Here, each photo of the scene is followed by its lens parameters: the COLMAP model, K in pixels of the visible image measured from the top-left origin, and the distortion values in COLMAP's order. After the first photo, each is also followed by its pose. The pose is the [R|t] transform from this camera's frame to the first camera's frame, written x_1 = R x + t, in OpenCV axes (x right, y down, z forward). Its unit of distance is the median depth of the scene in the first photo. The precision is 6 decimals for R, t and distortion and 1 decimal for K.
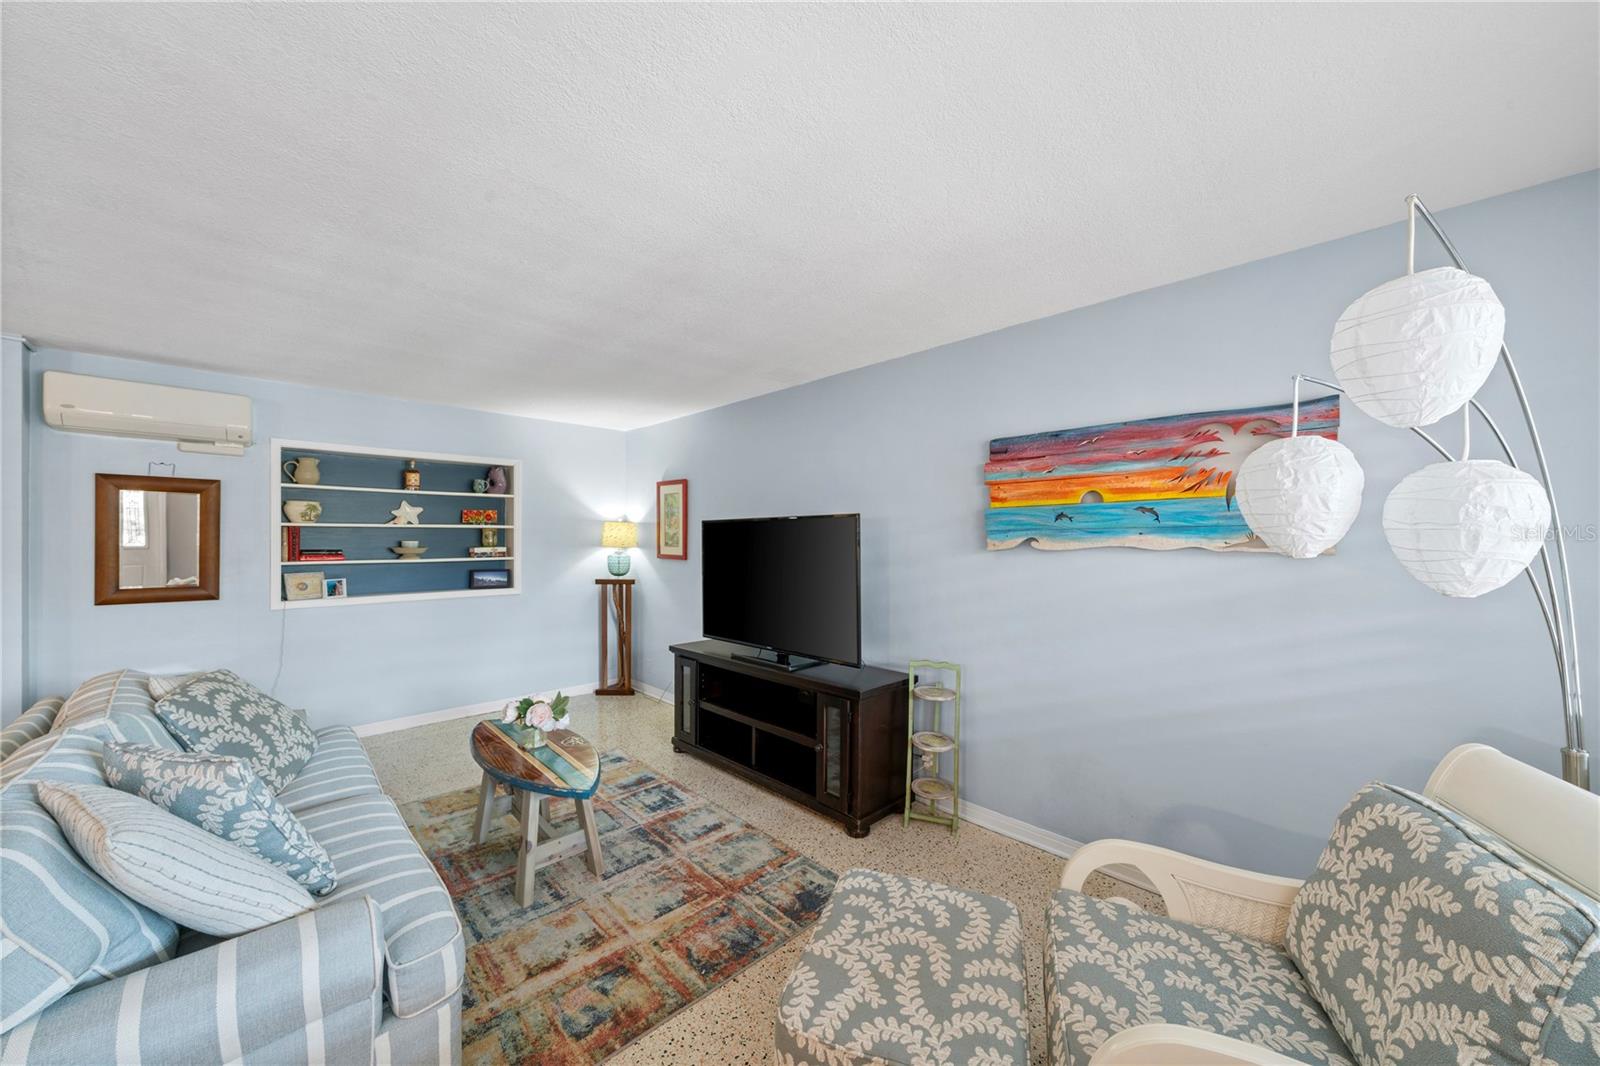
lens RADIAL K [[563.0, 0, 804.9], [0, 563.0, 533.2], [0, 0, 1]] dist [-0.007769, 0.000526]
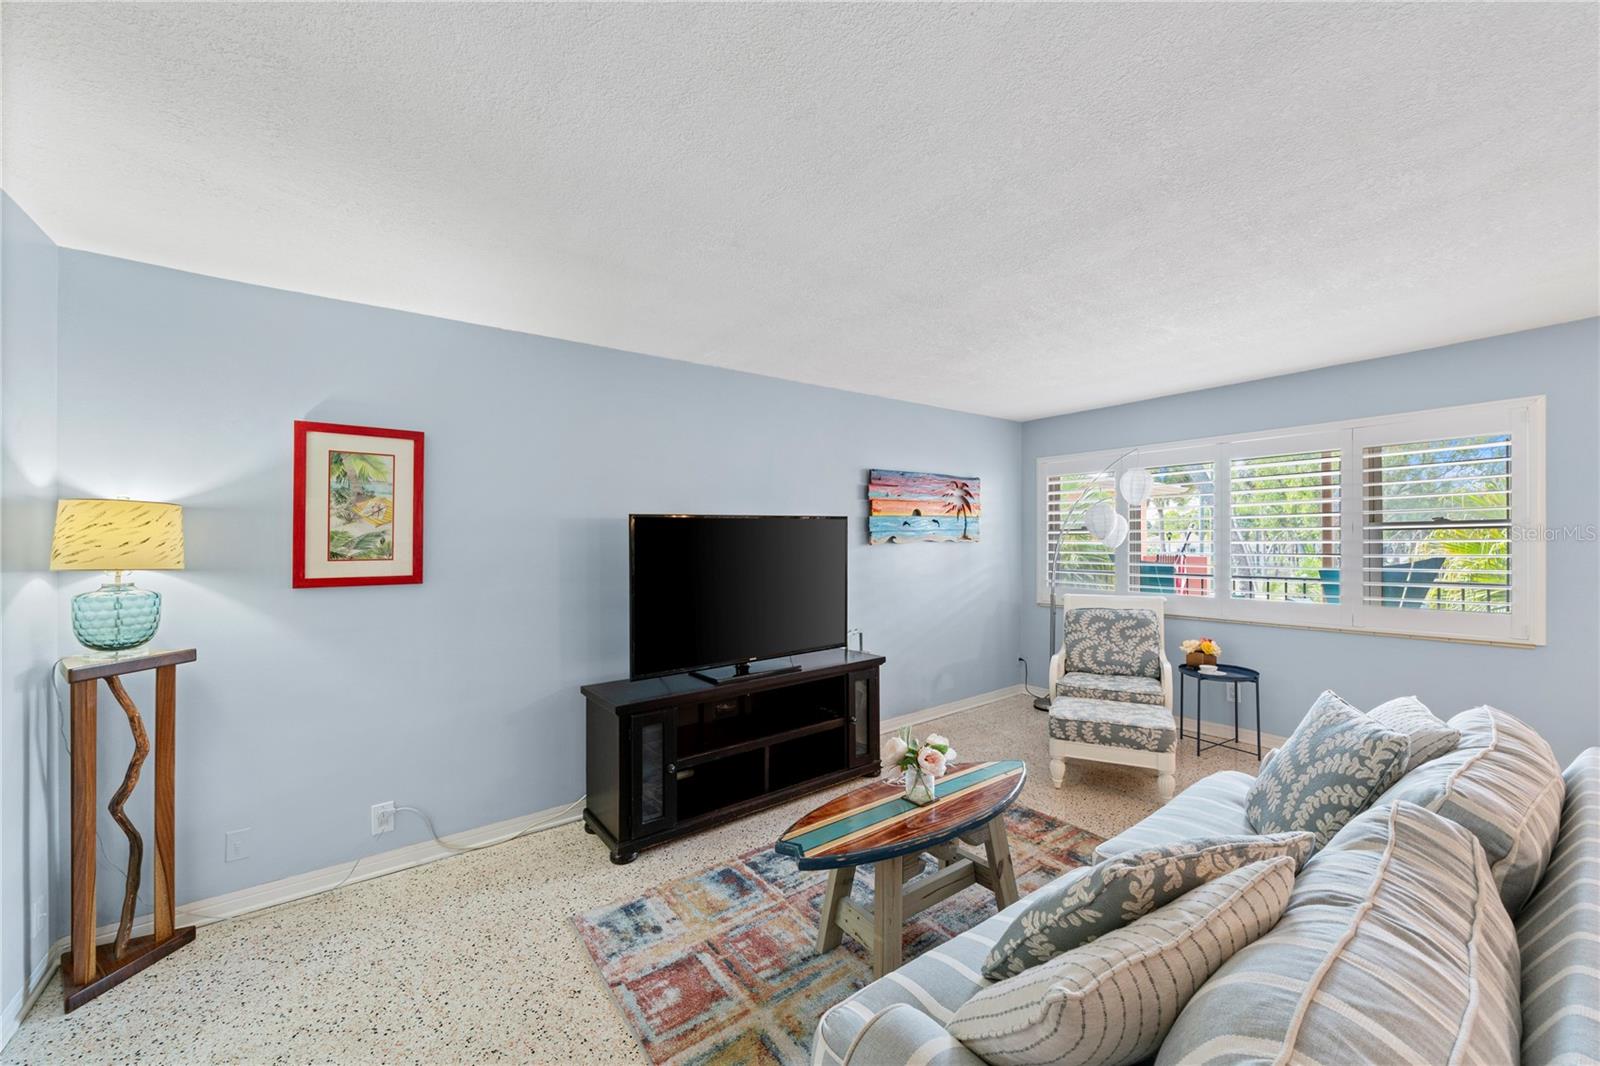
lens RADIAL K [[605.9, 0, 793.2], [0, 605.9, 534.0], [0, 0, 1]] dist [-0.004809, -0.000418]
pose [[0.147961, 0.001740, 0.988992, -1.317952], [0.003564, 0.999991, -0.002292, 0.005382], [-0.988987, 0.003864, 0.147954, 1.019162]]
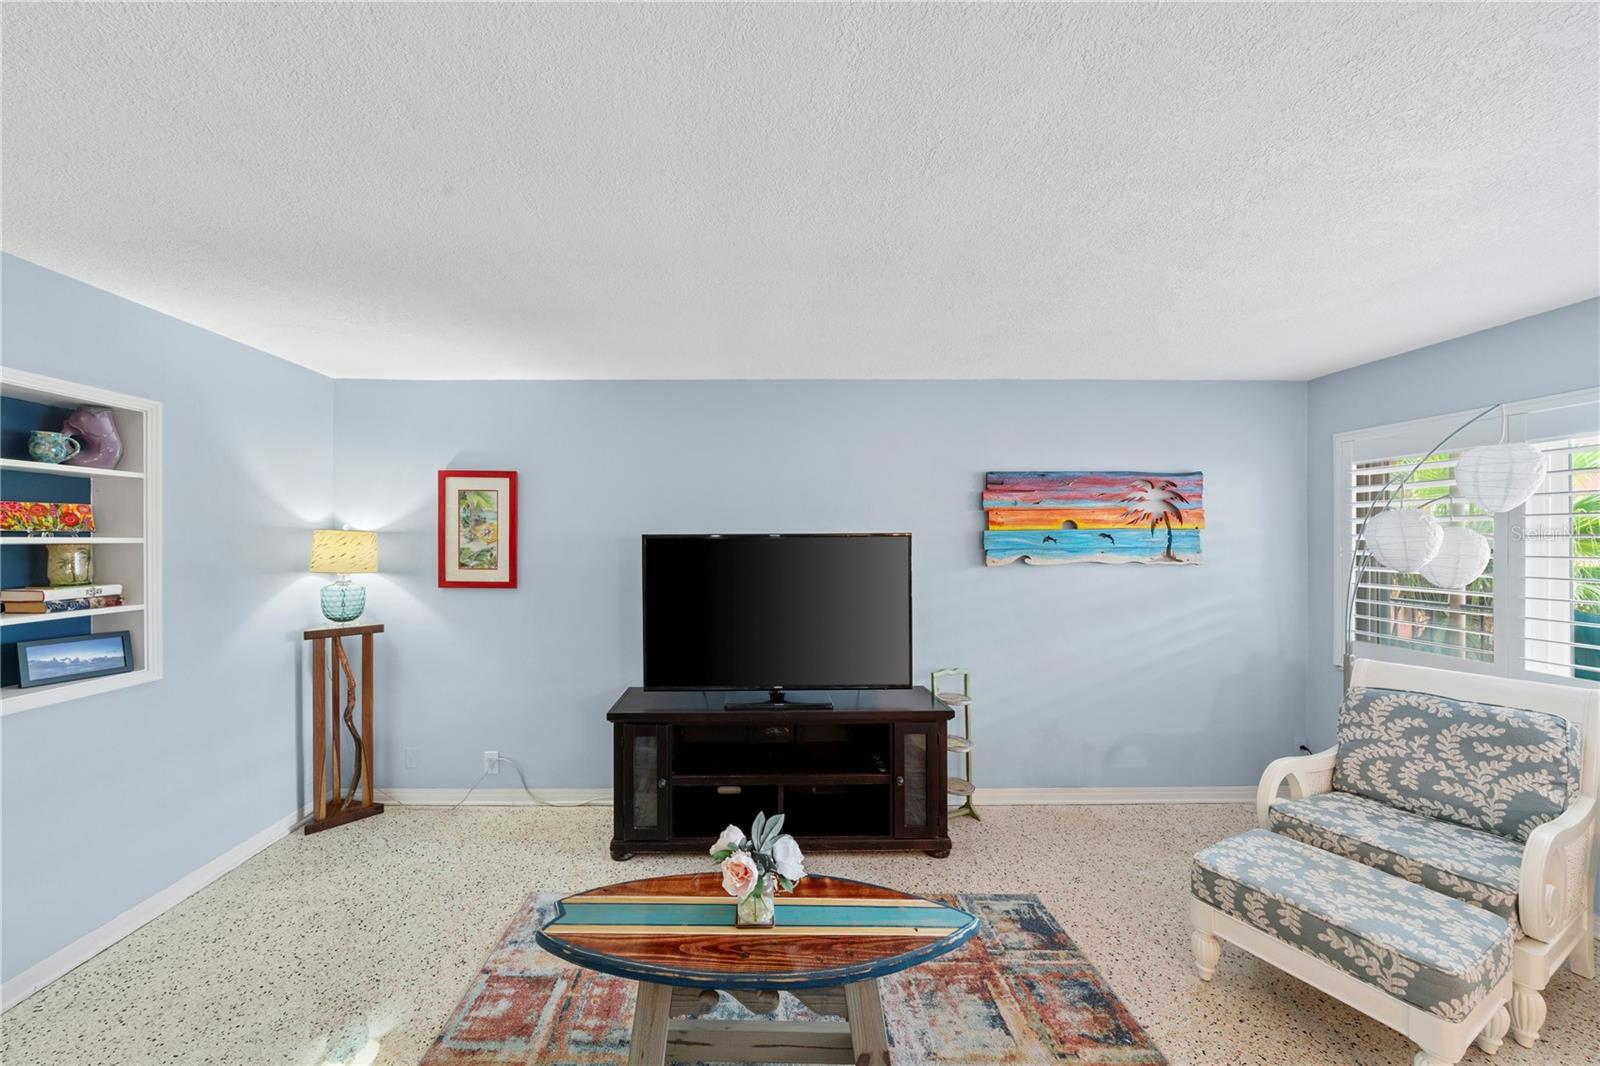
lens RADIAL K [[554.0, 0, 761.1], [0, 554.0, 537.4], [0, 0, 1]] dist [-0.007617, 0.000398]
pose [[0.706078, 0.003263, 0.708127, -0.868431], [-0.003885, 0.999992, -0.000735, -0.028551], [-0.708124, -0.002233, 0.706085, 0.551570]]
